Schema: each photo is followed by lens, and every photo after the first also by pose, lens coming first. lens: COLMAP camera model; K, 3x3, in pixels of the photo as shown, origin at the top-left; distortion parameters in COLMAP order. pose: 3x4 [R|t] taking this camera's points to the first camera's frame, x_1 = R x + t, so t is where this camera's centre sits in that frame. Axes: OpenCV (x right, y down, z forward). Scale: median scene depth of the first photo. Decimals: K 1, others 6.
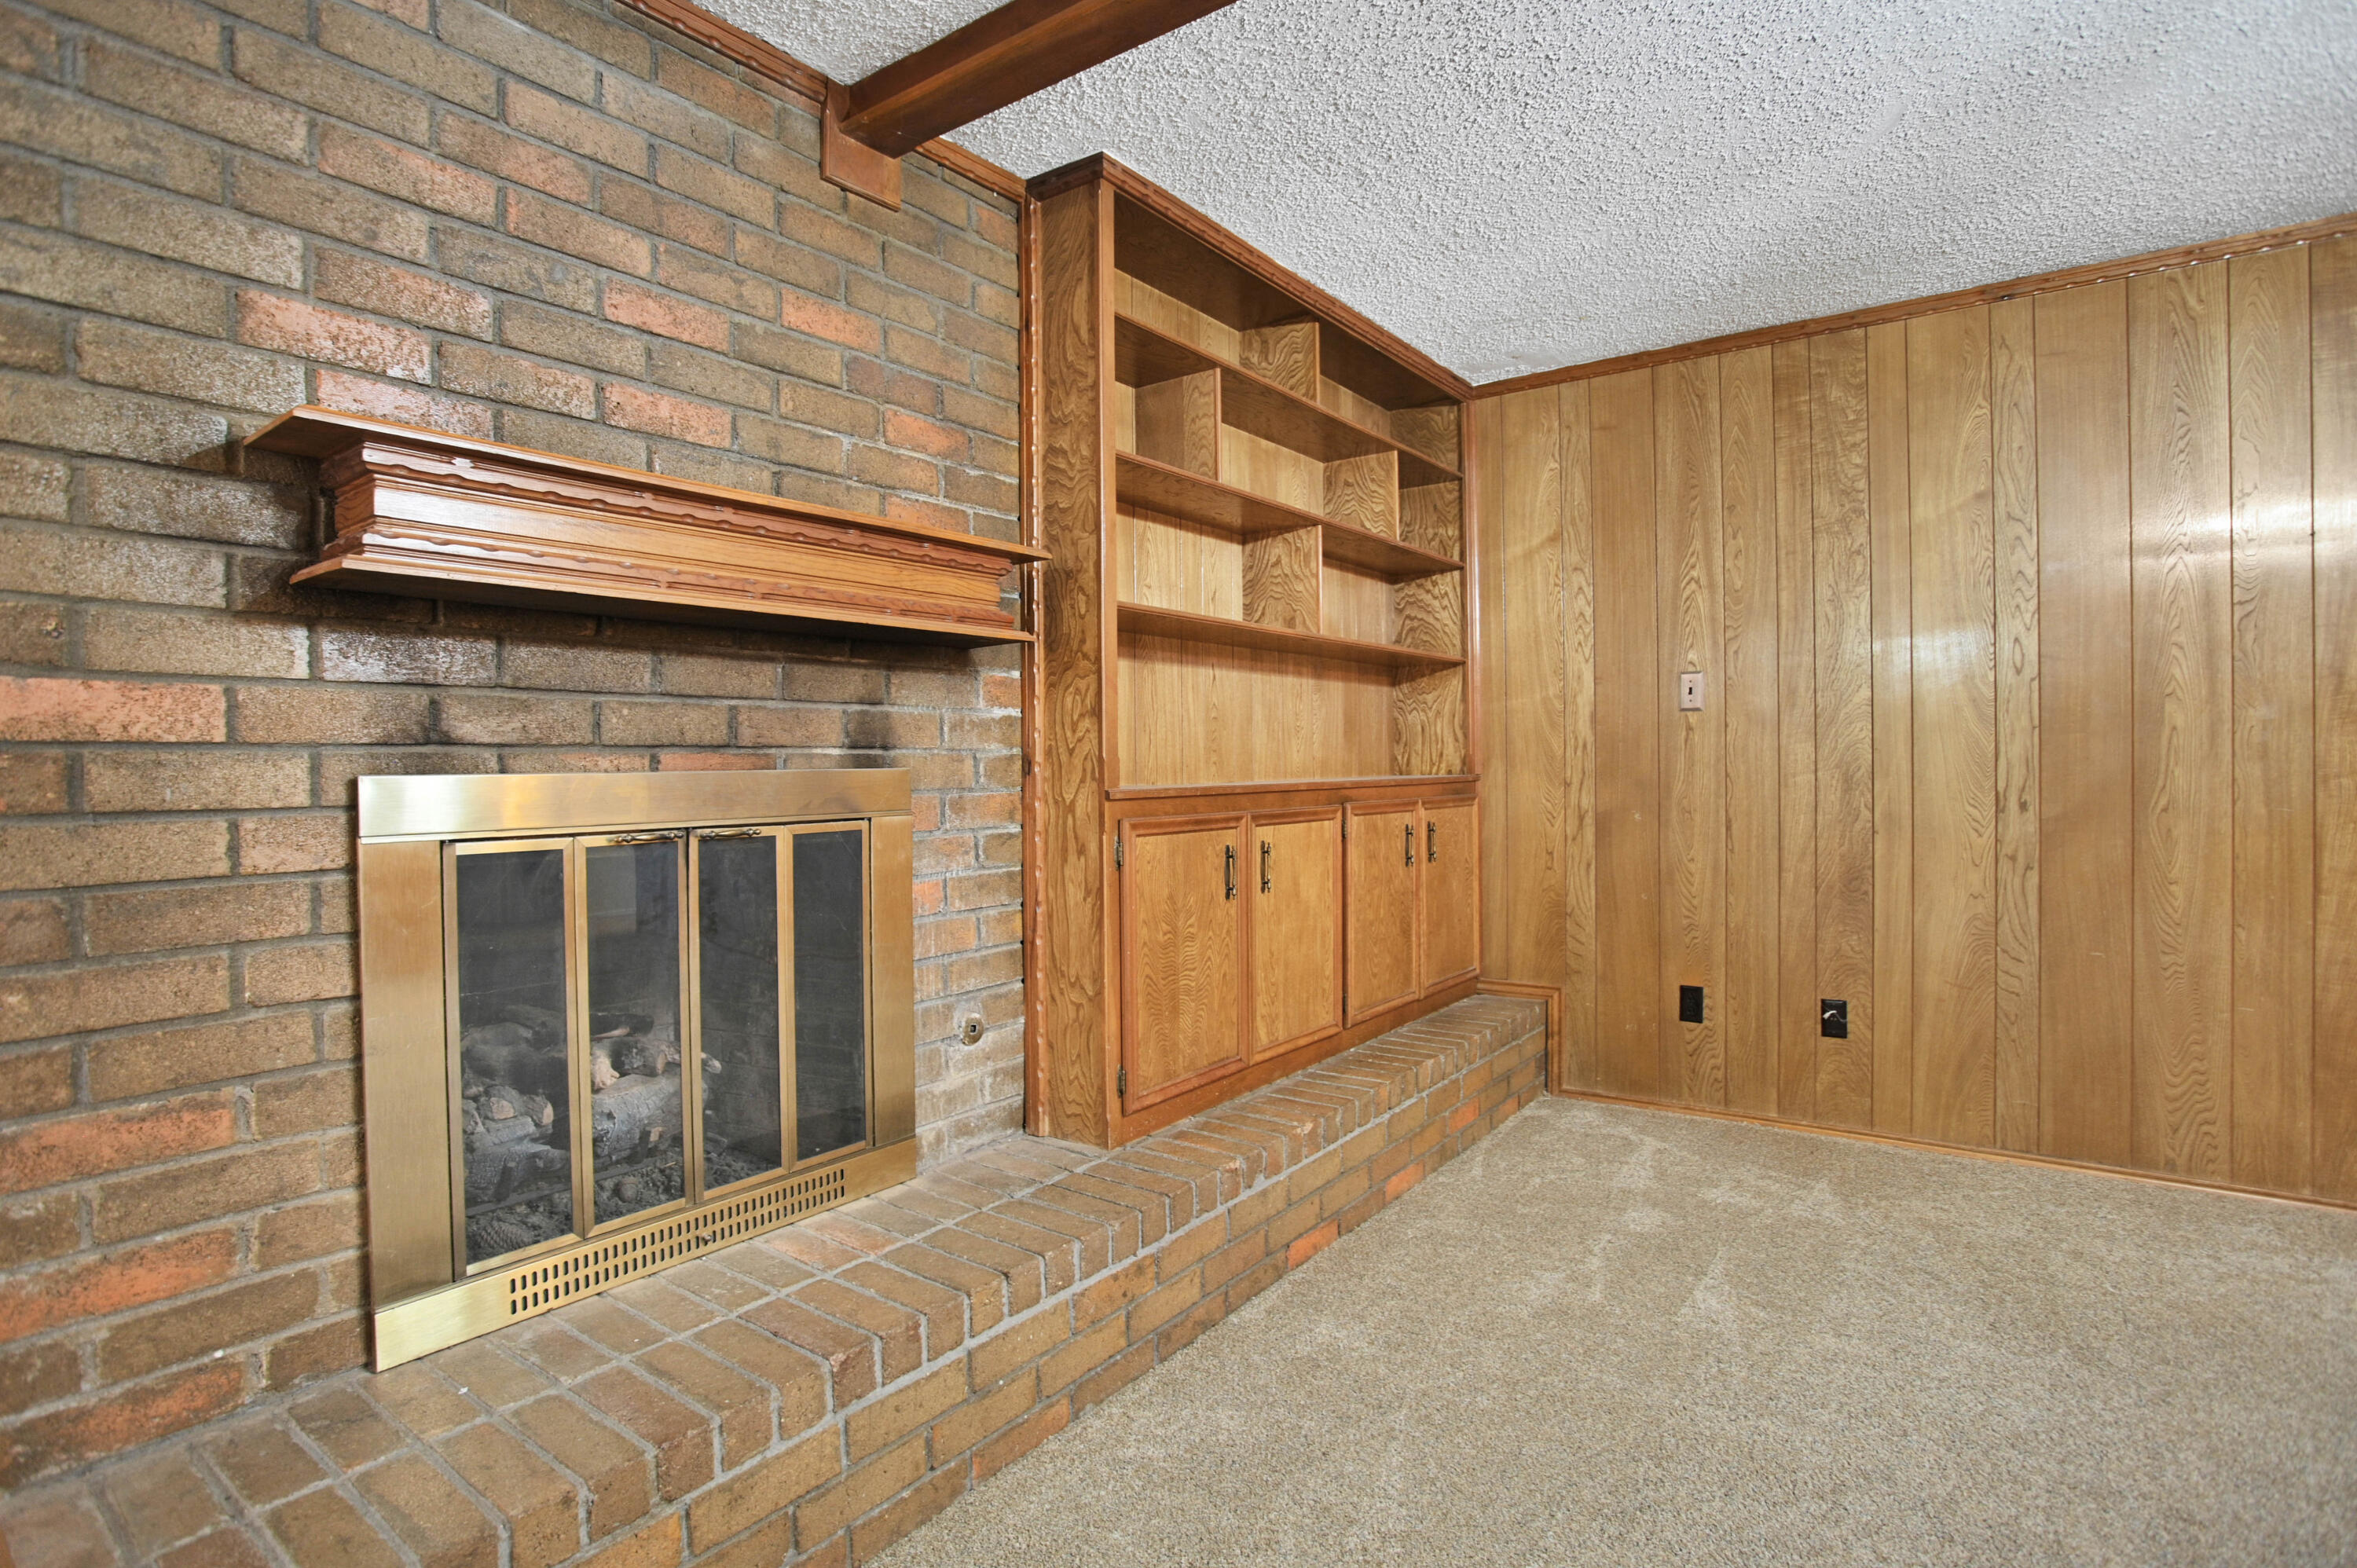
lens RADIAL K [[1183.2, 0, 1171.6], [0, 1183.2, 773.5], [0, 0, 1]] dist [-0.071167, 0.027914]
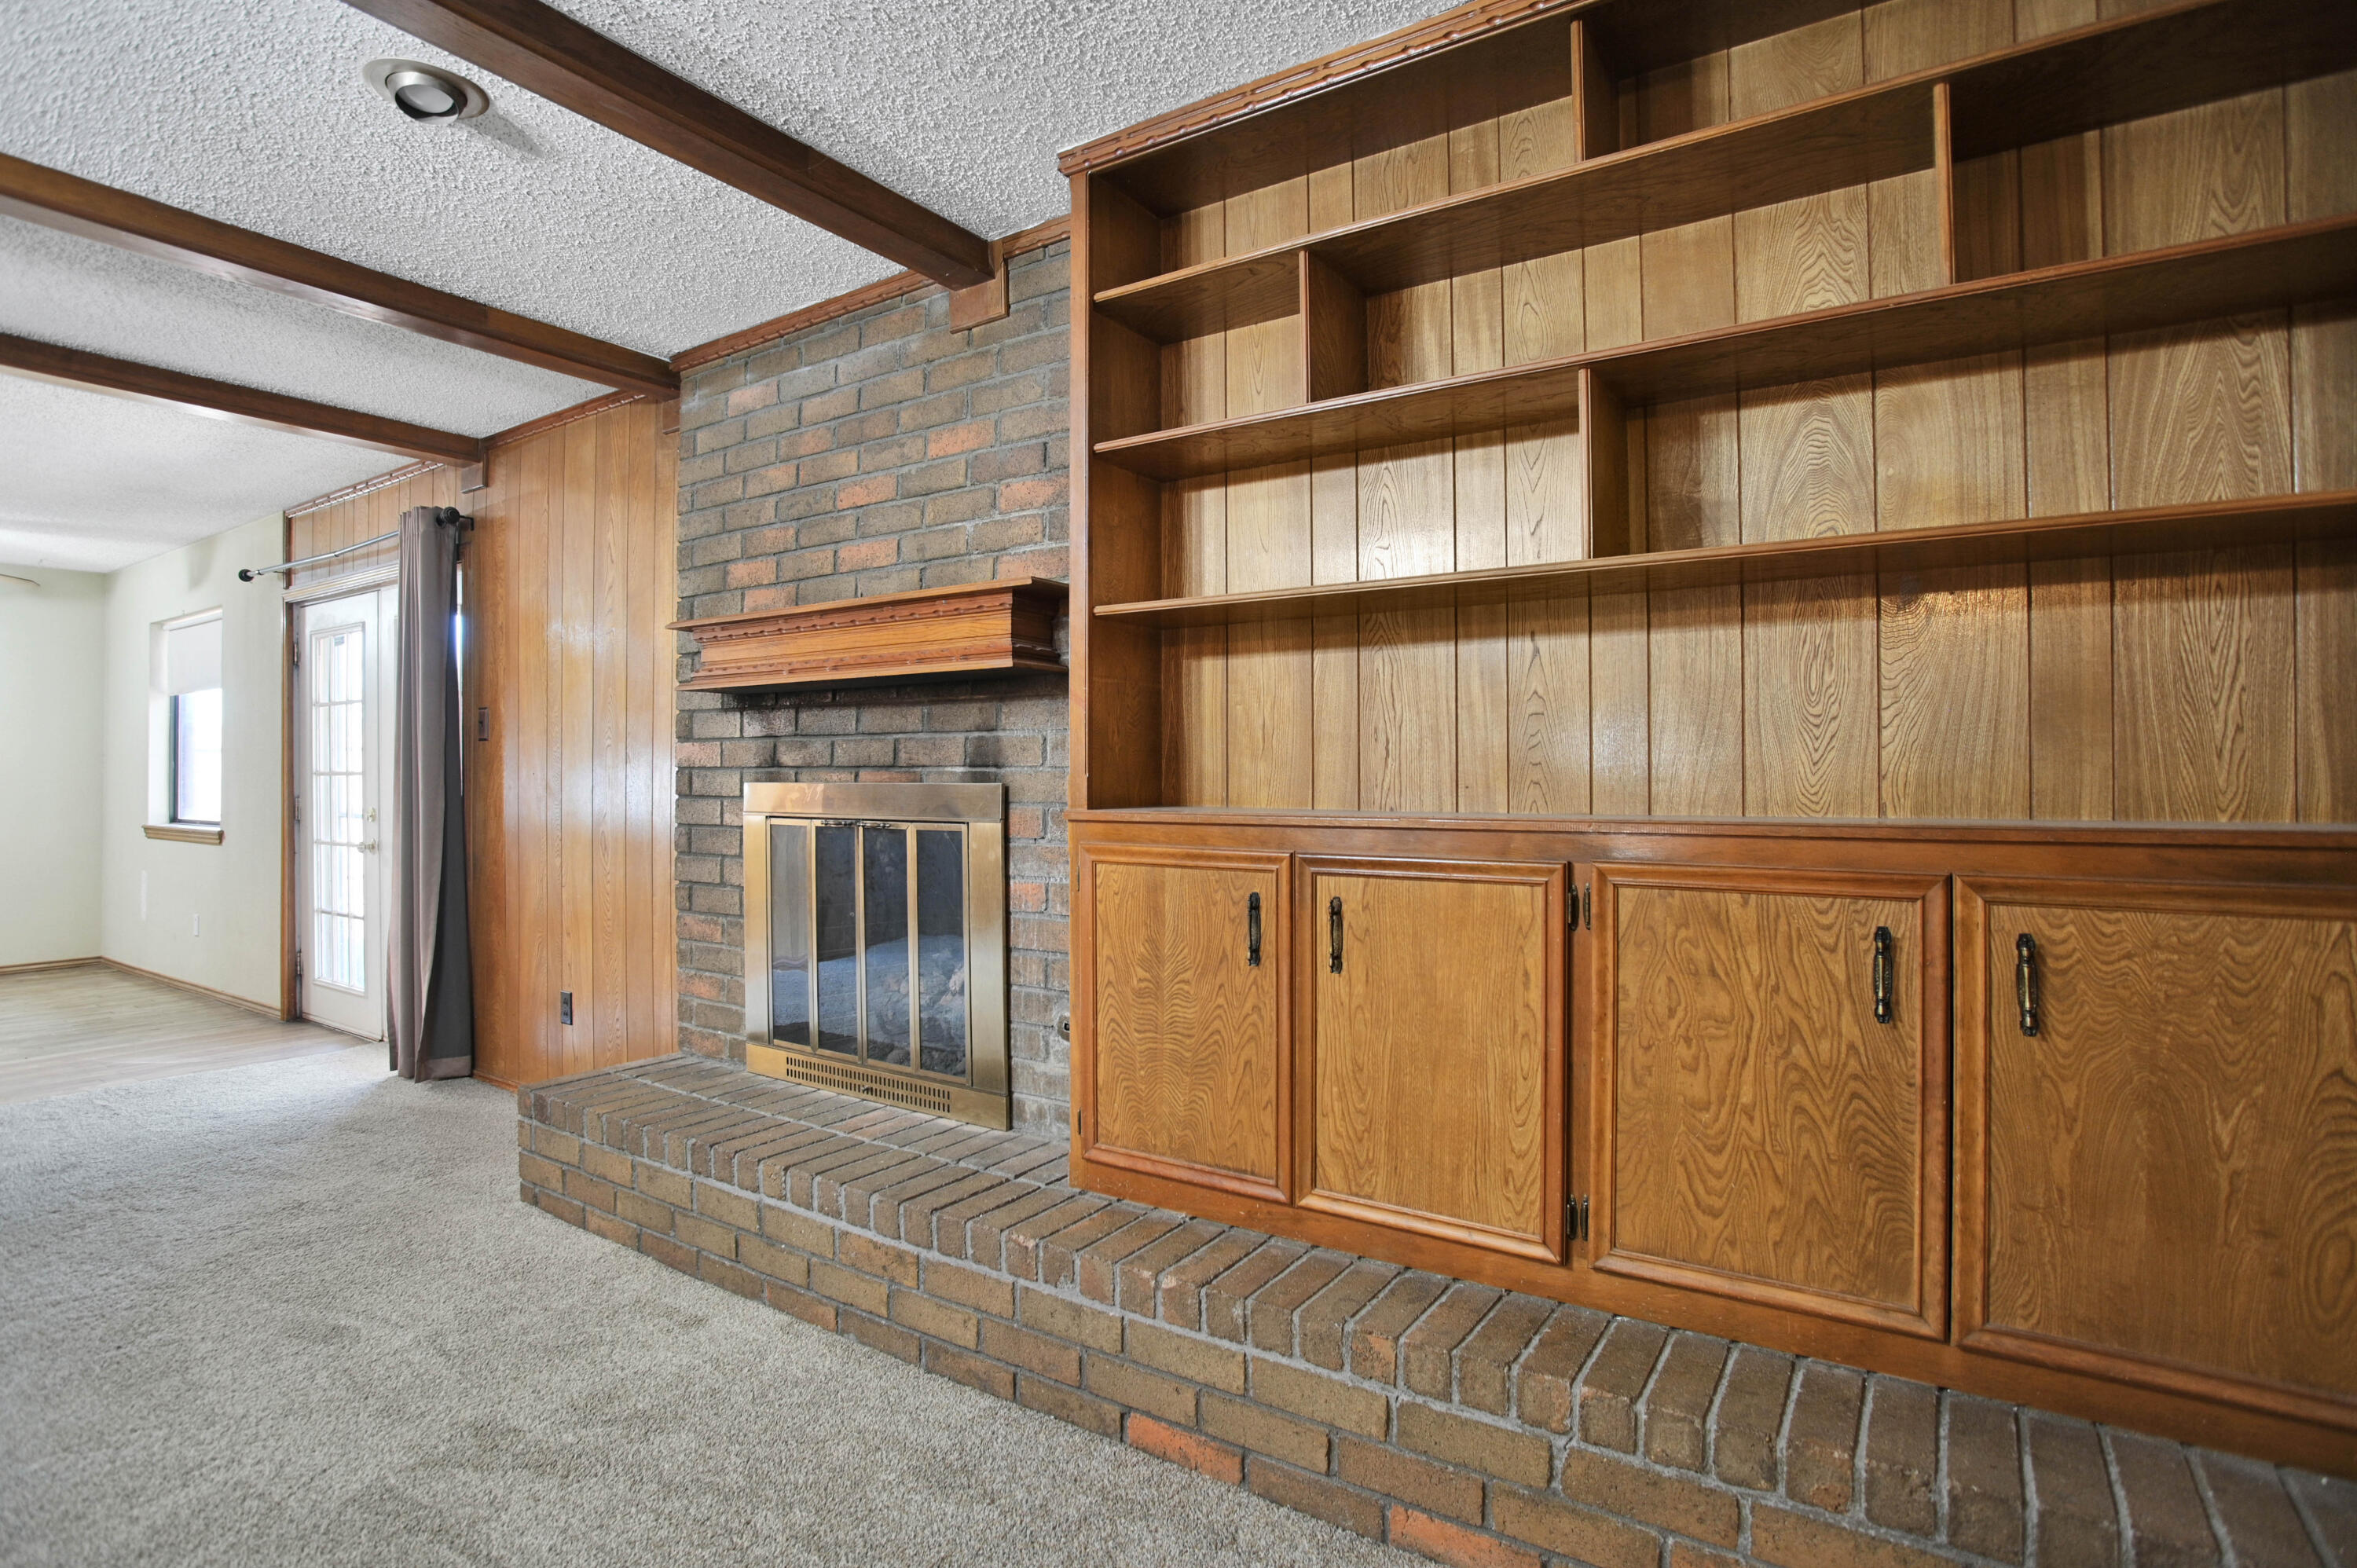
lens RADIAL K [[1184.8, 0, 1171.1], [0, 1184.8, 764.4], [0, 0, 1]] dist [-0.079066, 0.037865]
pose [[0.050686, 0.001503, -0.998713, 0.874702], [-0.008356, 0.999965, 0.001080, -0.023488], [0.998680, 0.008290, 0.050697, 0.997579]]
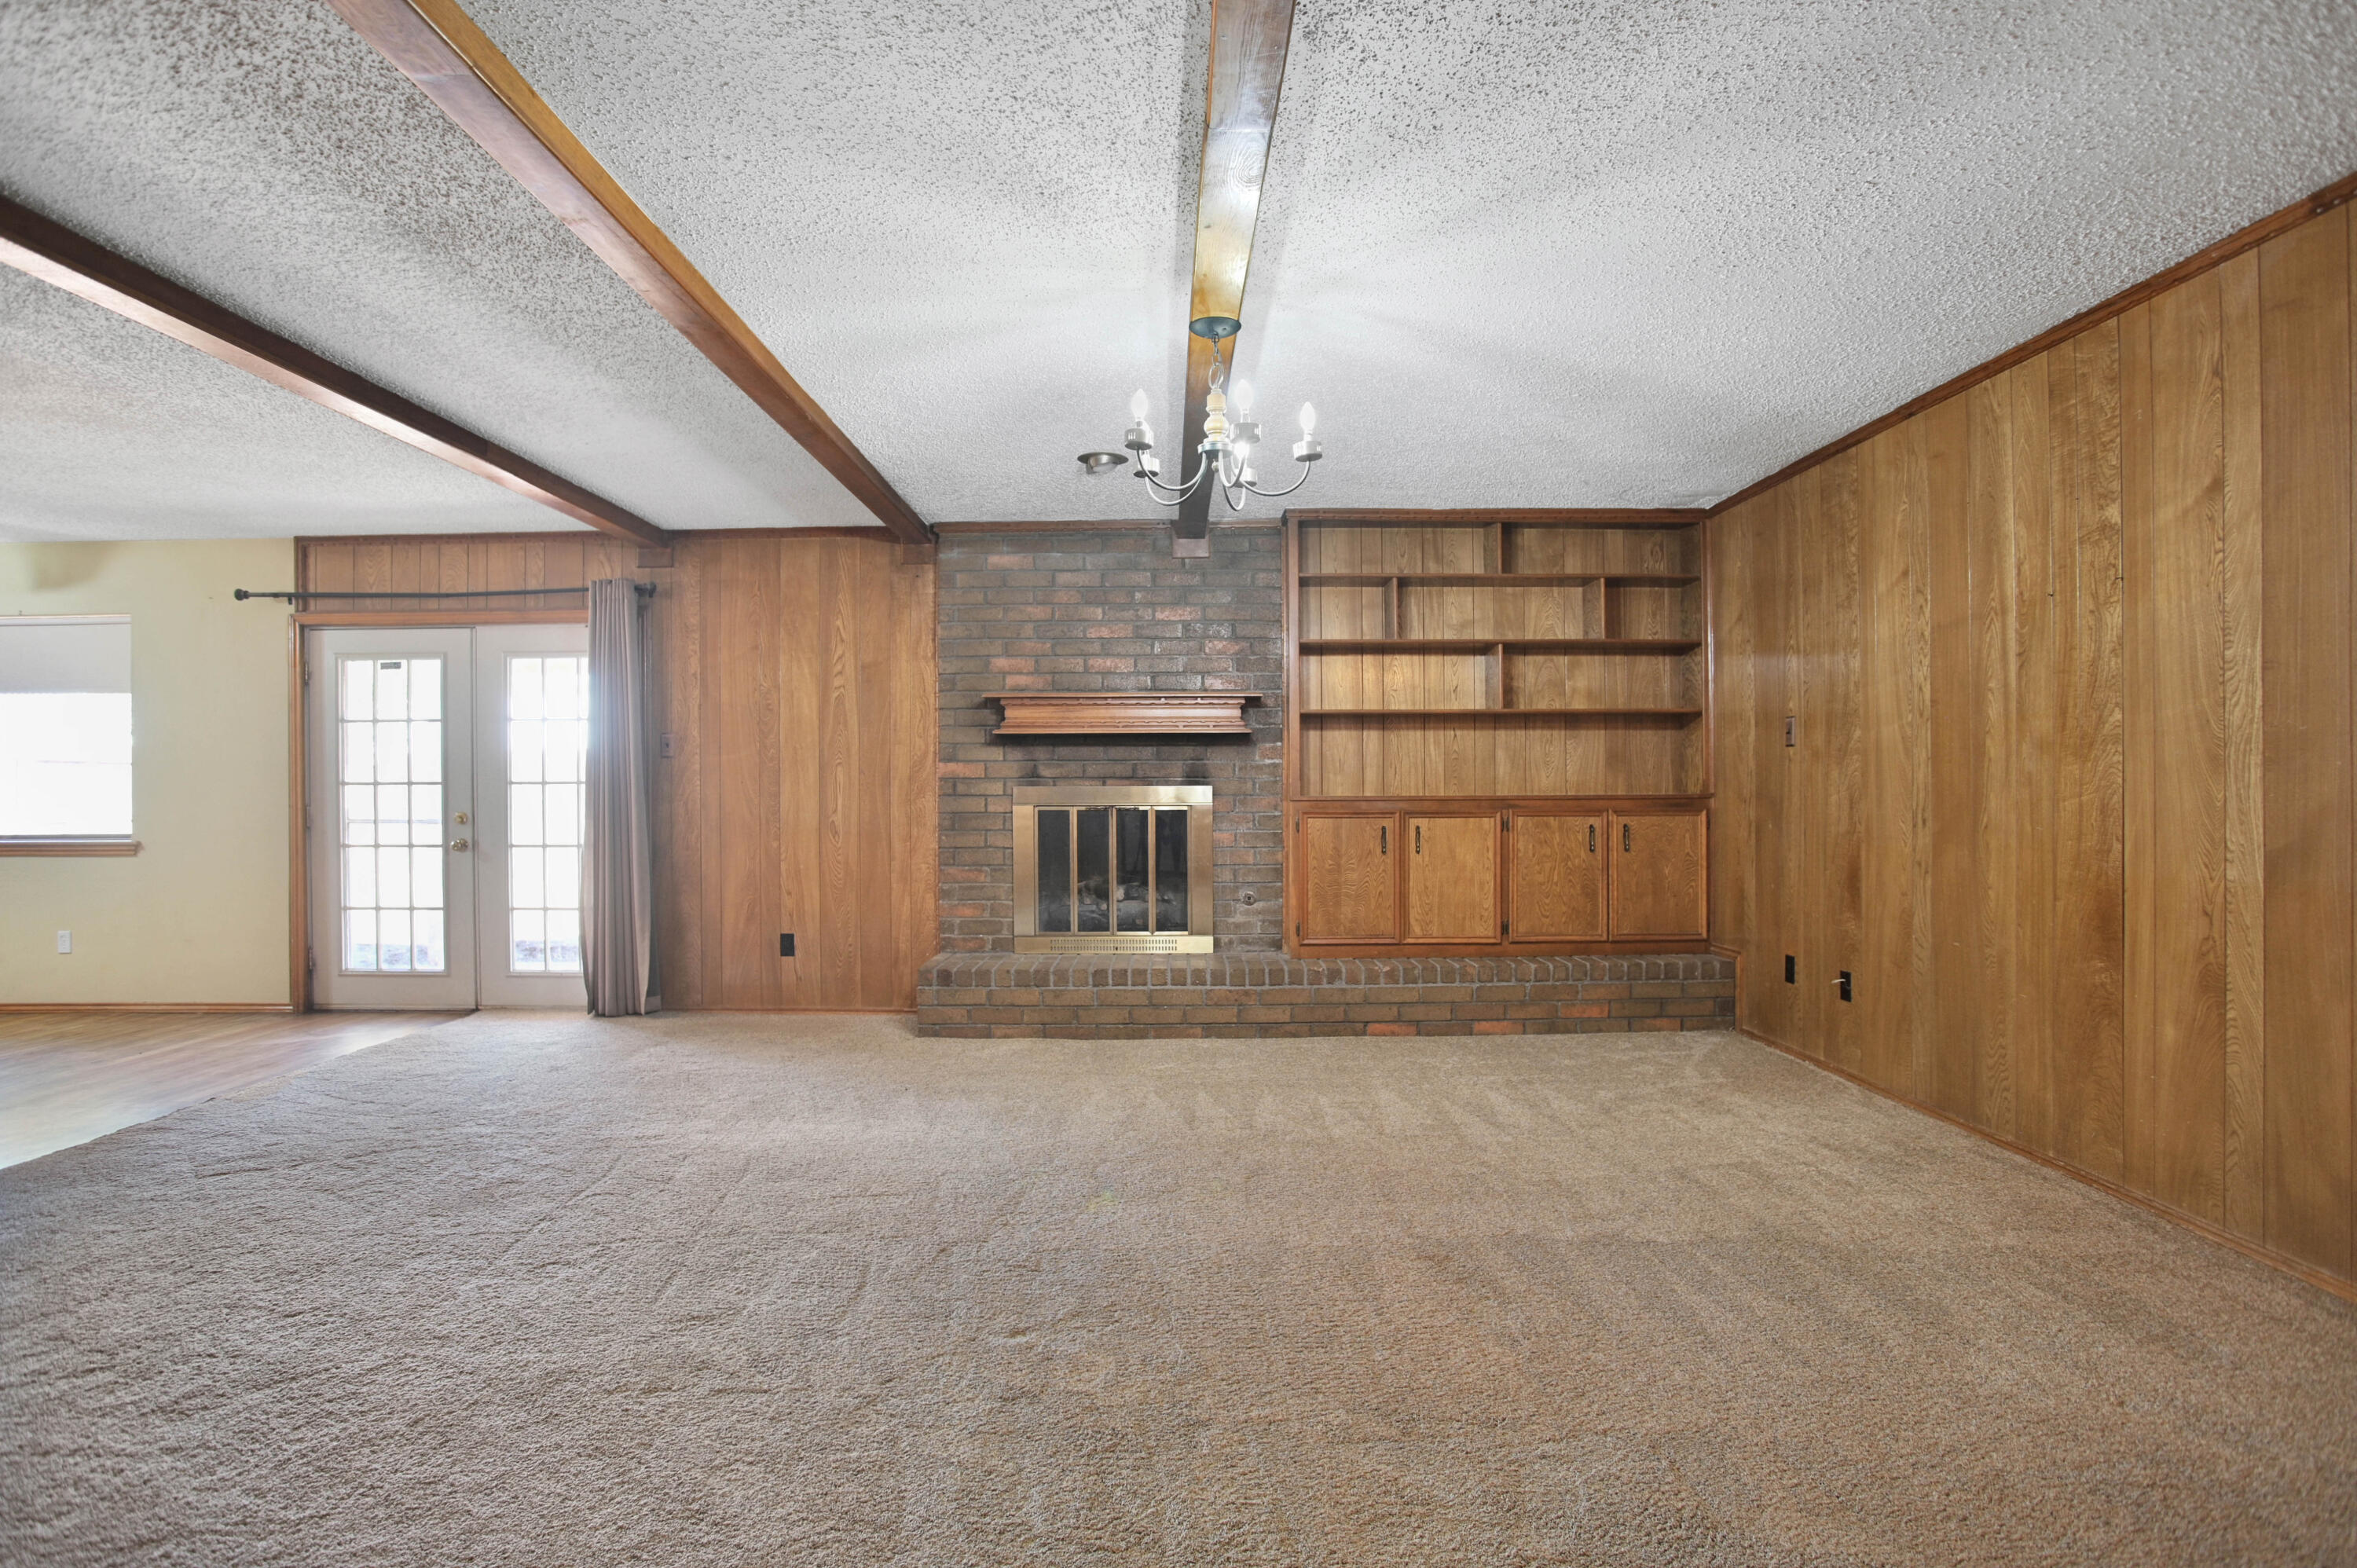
lens RADIAL K [[1182.9, 0, 1174.5], [0, 1182.9, 789.8], [0, 0, 1]] dist [-0.090766, 0.046998]
pose [[0.597570, 0.009373, -0.801762, 1.543486], [-0.009618, 0.999944, 0.004521, -0.005633], [0.801759, 0.005010, 0.597626, -0.488017]]
